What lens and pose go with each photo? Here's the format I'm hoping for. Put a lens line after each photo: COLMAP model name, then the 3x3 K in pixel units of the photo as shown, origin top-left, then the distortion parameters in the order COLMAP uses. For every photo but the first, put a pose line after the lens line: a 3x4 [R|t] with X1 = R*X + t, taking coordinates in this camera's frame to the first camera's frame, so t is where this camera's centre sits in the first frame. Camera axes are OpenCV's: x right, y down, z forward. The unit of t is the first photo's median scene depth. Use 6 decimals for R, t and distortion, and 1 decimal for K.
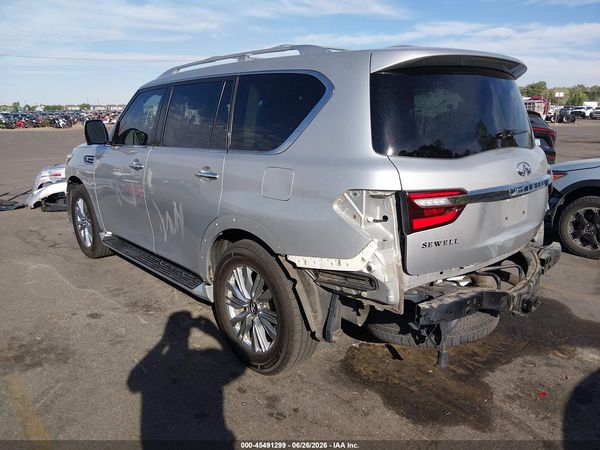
lens RADIAL K [[460.3, 0, 306.0], [0, 460.3, 224.2], [0, 0, 1]] dist [0.063192, -0.109302]
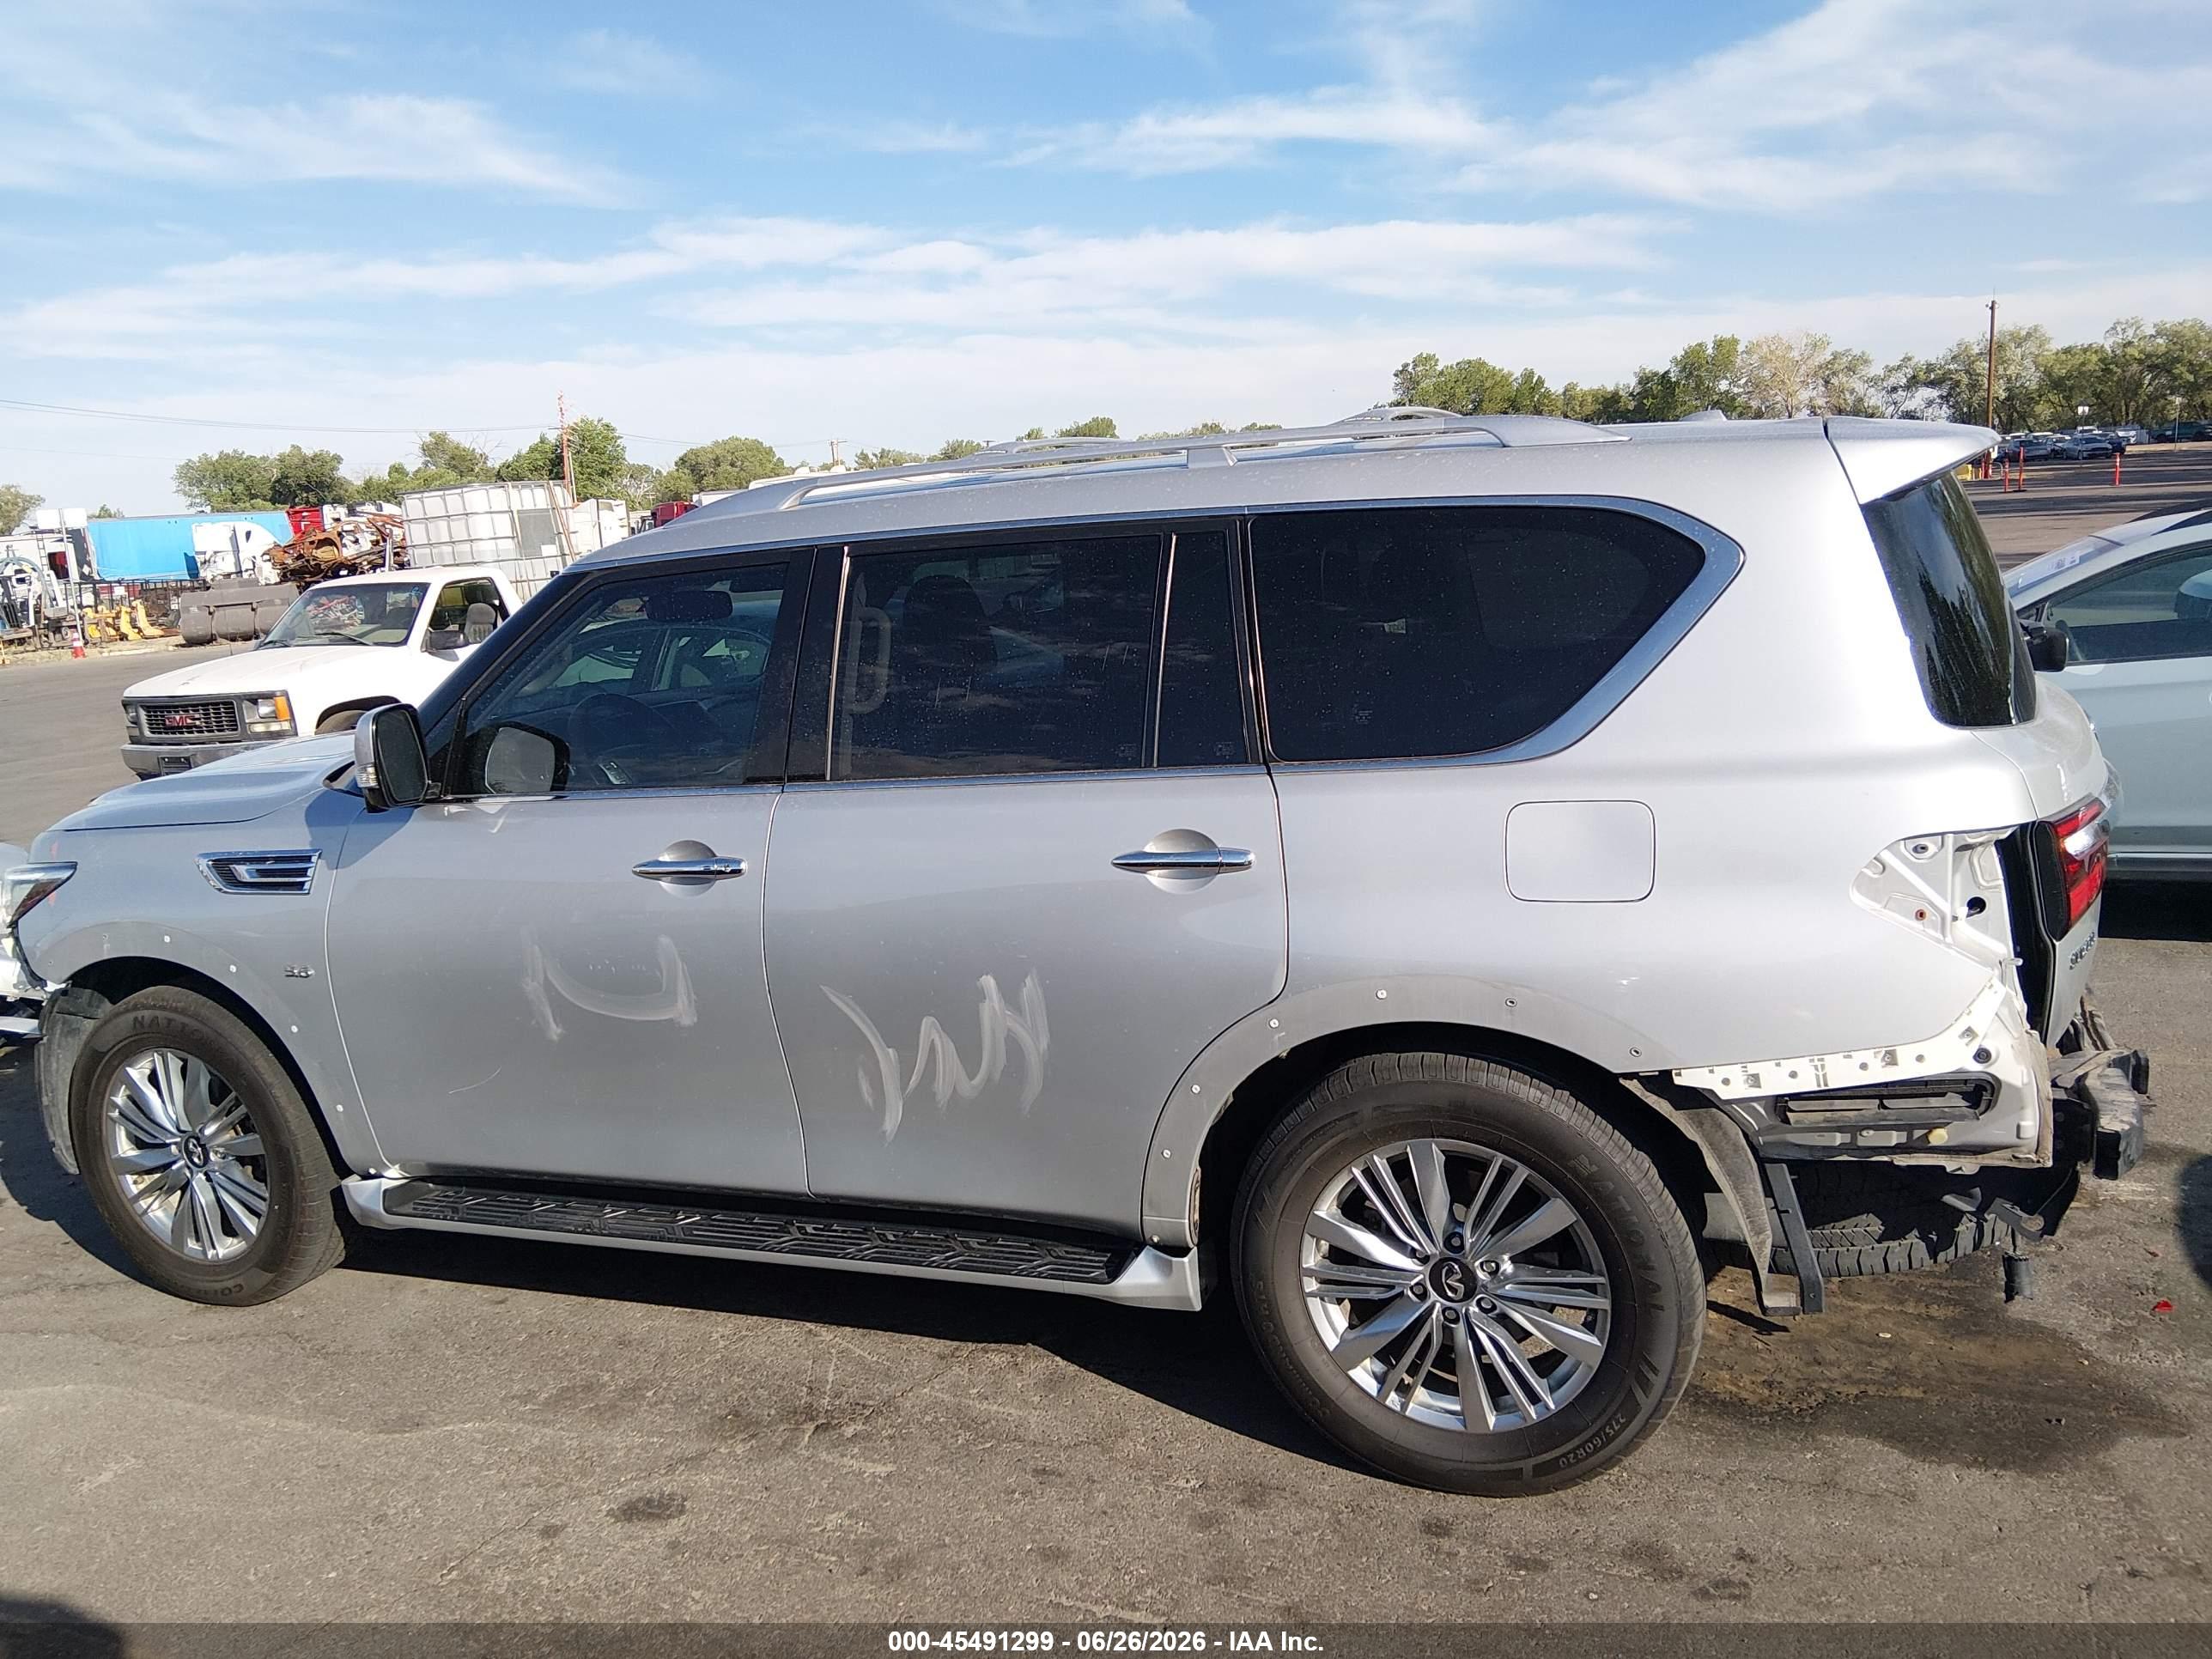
lens RADIAL K [[1697.0, 0, 1128.3], [0, 1697.0, 826.5], [0, 0, 1]] dist [0.063192, -0.109302]
pose [[0.887188, -0.133943, 0.441539, -0.723077], [0.163565, 0.986091, -0.029516, -0.104103], [-0.431445, 0.098406, 0.896756, 0.078548]]
